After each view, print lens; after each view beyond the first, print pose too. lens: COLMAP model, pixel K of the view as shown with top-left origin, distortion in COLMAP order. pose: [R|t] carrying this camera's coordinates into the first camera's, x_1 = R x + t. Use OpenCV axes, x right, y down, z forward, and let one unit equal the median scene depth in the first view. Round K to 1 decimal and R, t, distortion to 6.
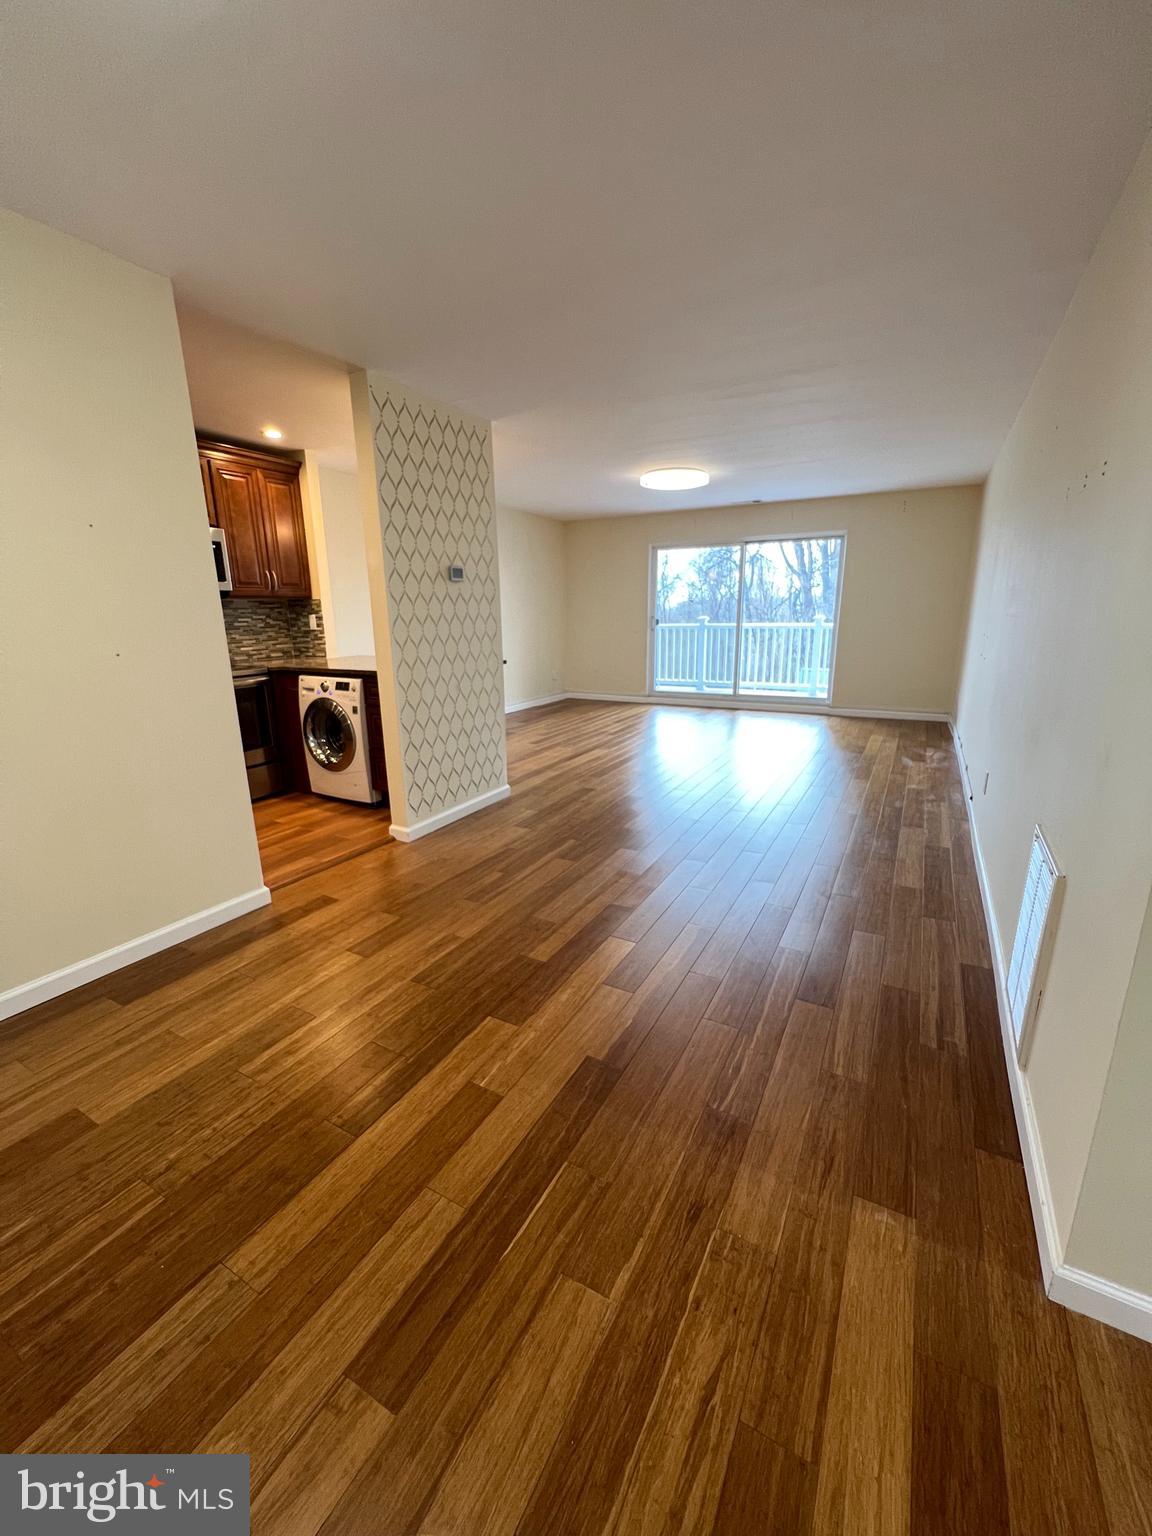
lens RADIAL K [[617.8, 0, 575.1], [0, 617.8, 768.3], [0, 0, 1]] dist [0.002447, 0.000040]
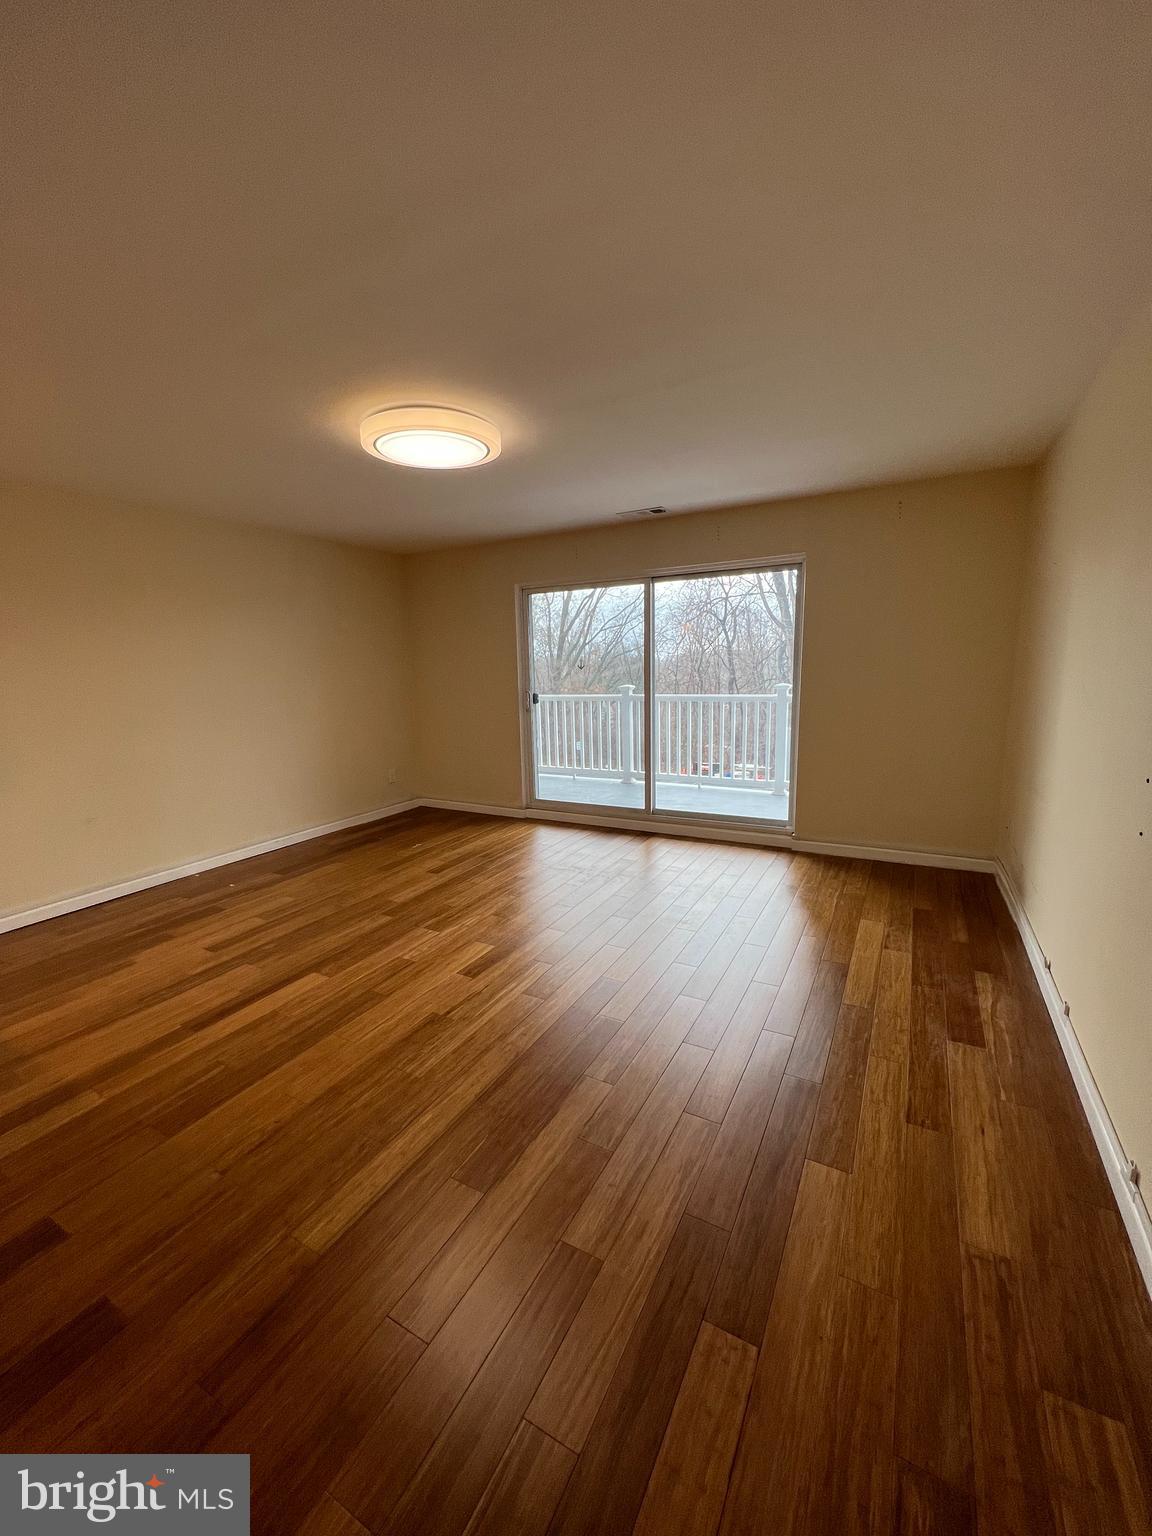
lens RADIAL K [[612.9, 0, 571.4], [0, 612.9, 773.7], [0, 0, 1]] dist [-0.002570, 0.000362]
pose [[0.999804, -0.017351, -0.009485, 0.186033], [0.016587, 0.997010, -0.075469, -0.110763], [0.010766, 0.075297, 0.997103, 0.362681]]
